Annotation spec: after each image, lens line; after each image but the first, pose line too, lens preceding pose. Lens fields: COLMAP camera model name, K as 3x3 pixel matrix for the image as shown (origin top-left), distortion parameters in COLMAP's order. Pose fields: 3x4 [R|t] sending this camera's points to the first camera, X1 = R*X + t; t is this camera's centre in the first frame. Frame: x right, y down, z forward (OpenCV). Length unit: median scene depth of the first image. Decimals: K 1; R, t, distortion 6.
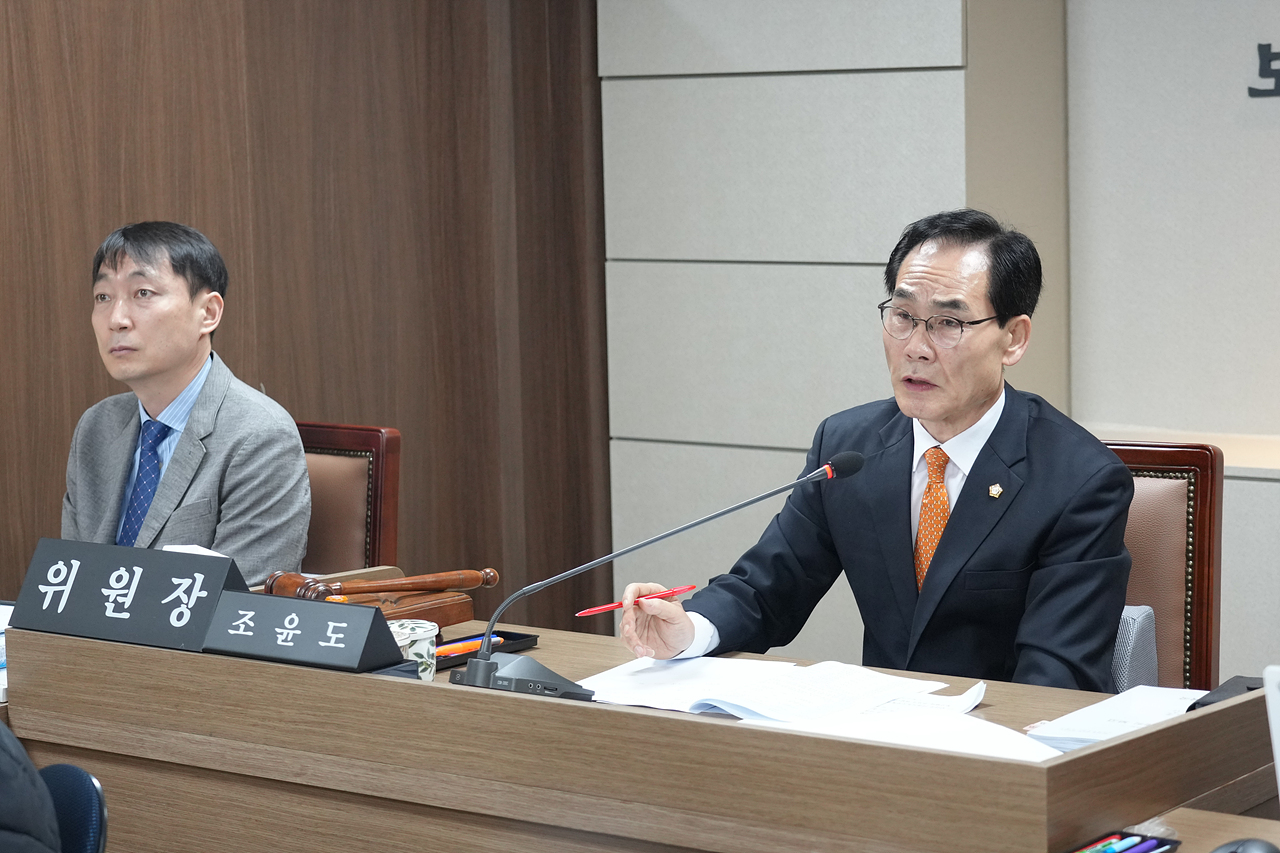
lens RADIAL K [[2869.8, 0, 660.5], [0, 2869.8, 446.0], [0, 0, 1]] dist [0.012710, 0.000000]
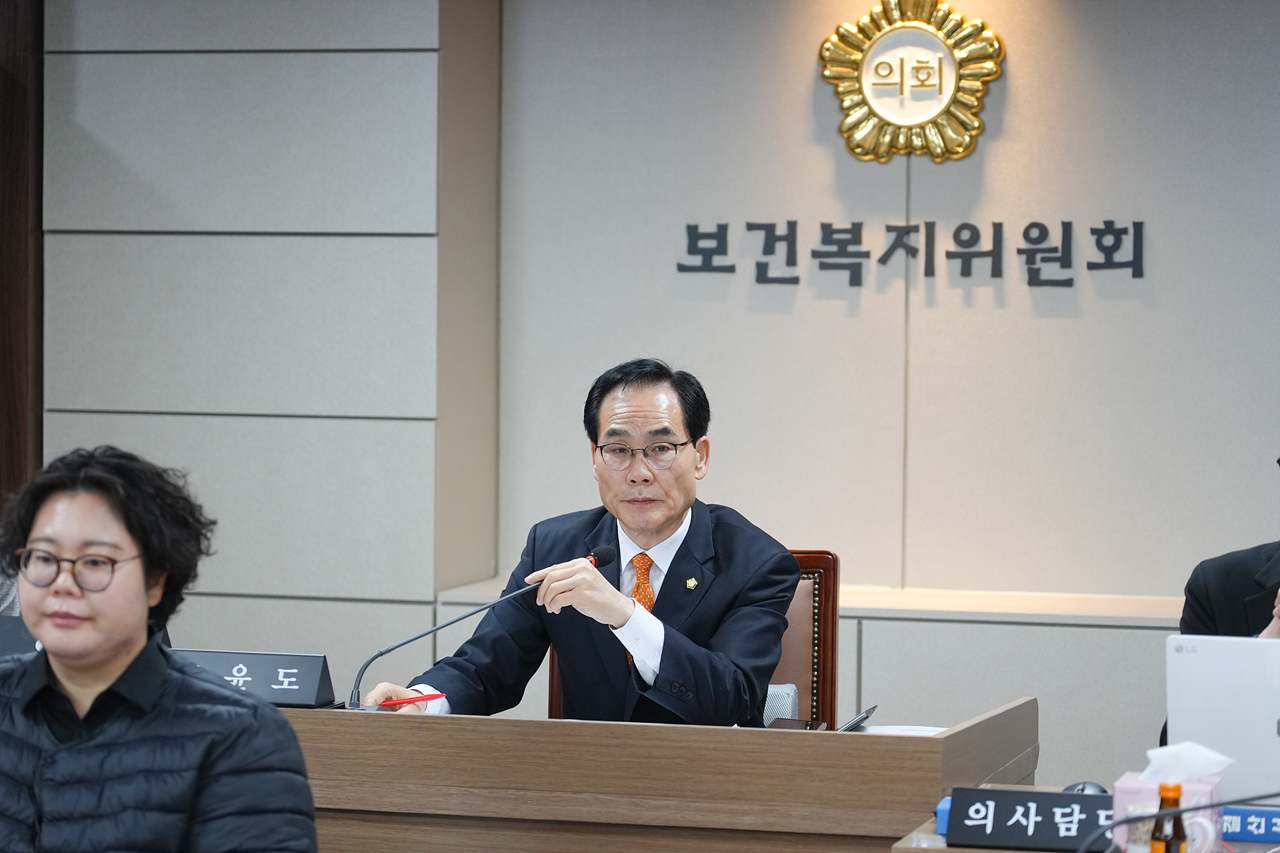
lens RADIAL K [[3640.7, 0, 637.2], [0, 3640.7, 425.5], [0, 0, 1]] dist [-0.002943, 0.000000]
pose [[0.935123, 0.019748, 0.353773, -0.442233], [0.008783, 0.996847, -0.078859, 0.068894], [-0.354215, 0.076850, 0.932001, -0.425062]]
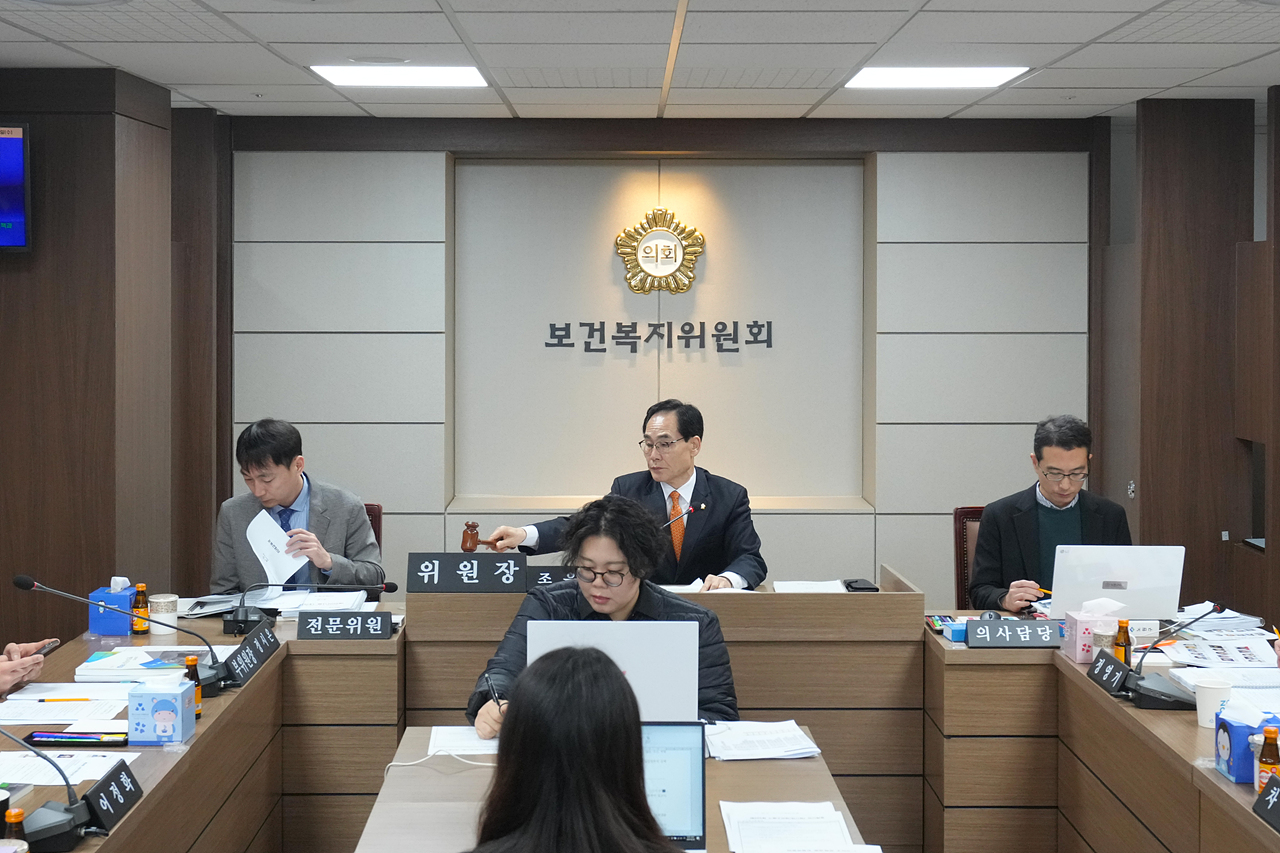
lens RADIAL K [[1781.0, 0, 610.9], [0, 1781.0, 321.3], [0, 0, 1]] dist [0.025969, 0.000000]
pose [[0.800964, 0.016274, 0.598491, -0.875409], [0.050414, 0.994247, -0.094505, -0.008218], [-0.596586, 0.105868, 0.795536, -0.225998]]
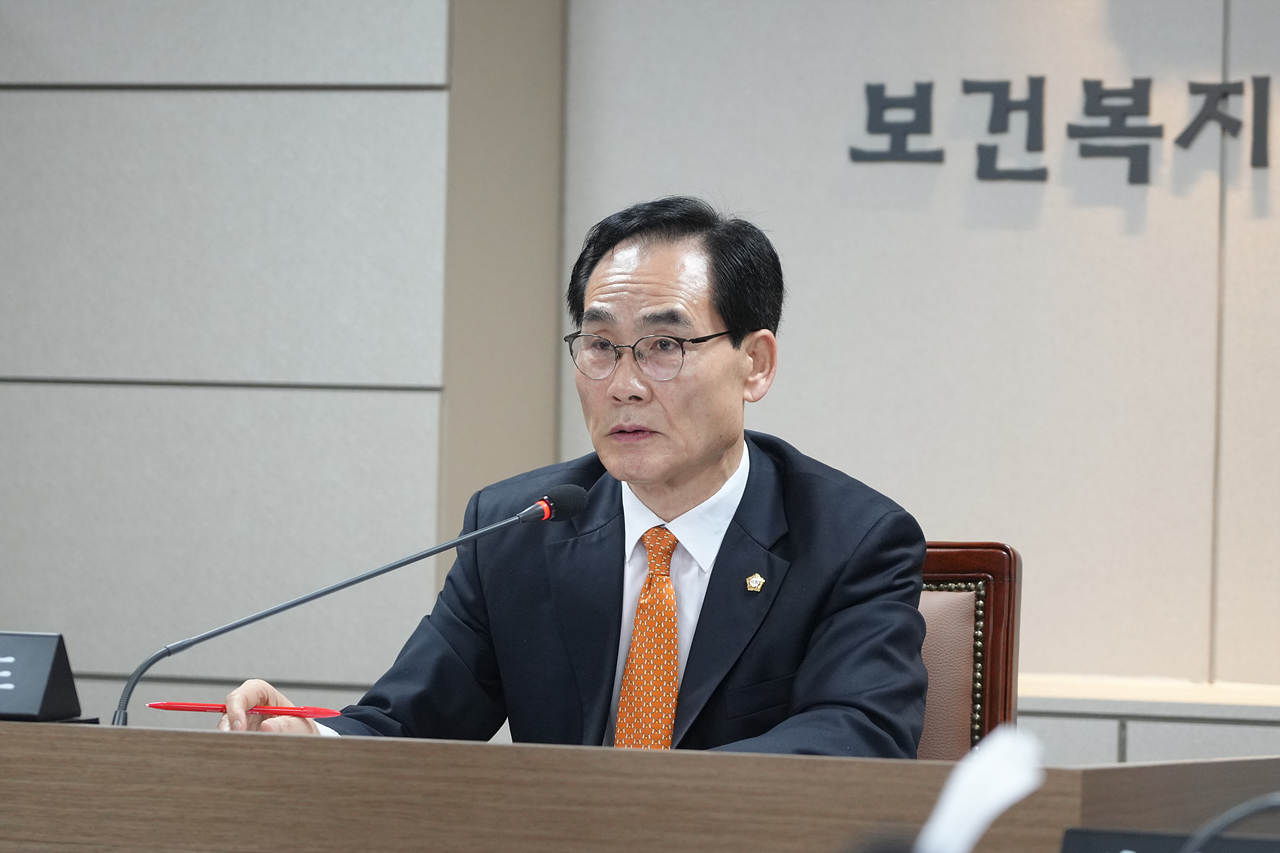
lens RADIAL K [[5599.3, 0, 649.7], [0, 5599.3, 427.8], [0, 0, 1]] dist [0.010865, 0.000000]
pose [[0.958944, 0.047355, 0.279615, -0.297260], [-0.013620, 0.992512, -0.121382, 0.146022], [-0.283270, 0.112590, 0.952408, -0.330914]]
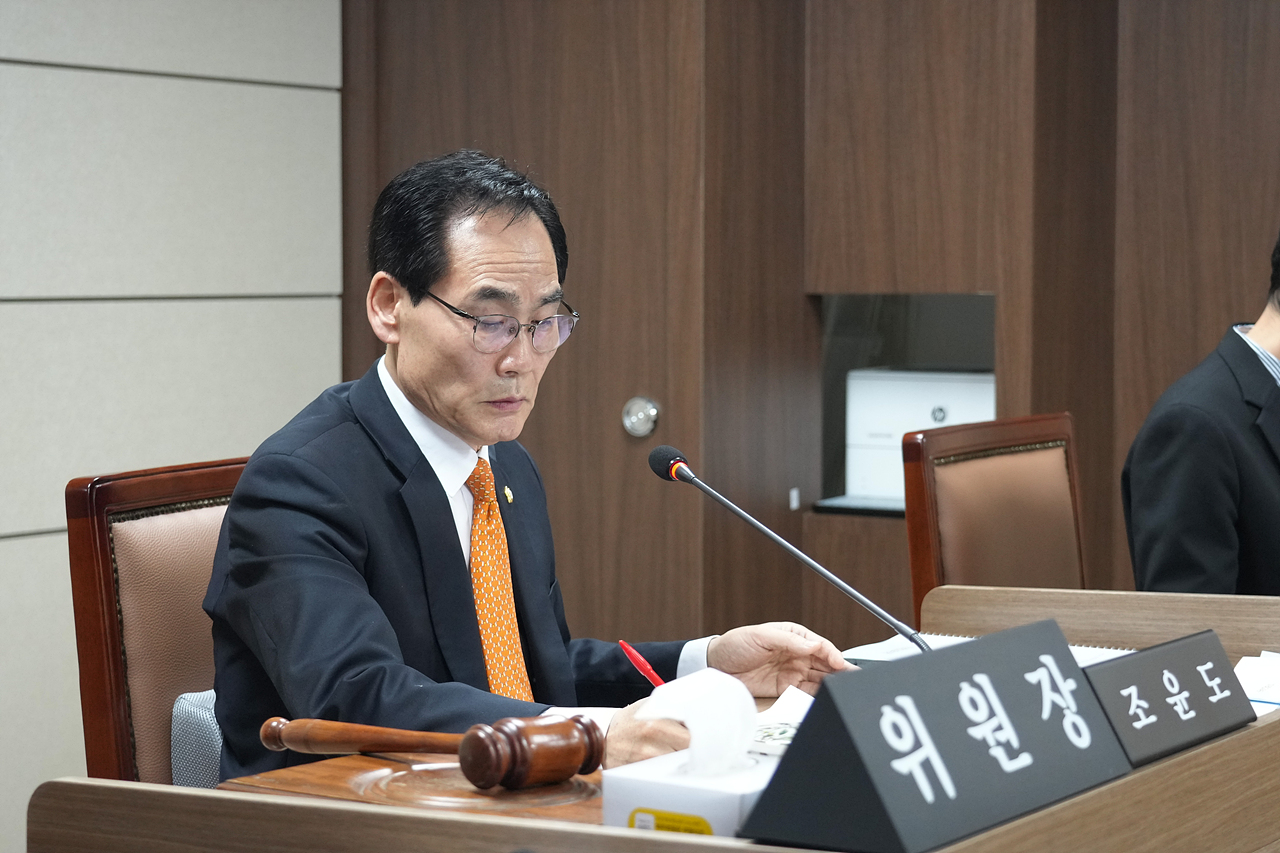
lens RADIAL K [[2713.0, 0, 634.7], [0, 2713.0, 428.4], [0, 0, 1]] dist [0.035849, 0.000000]
pose [[-0.068349, -0.033288, 0.997106, -0.615215], [0.118263, 0.992126, 0.041229, -0.028781], [-0.990627, 0.120739, -0.063874, 0.984102]]
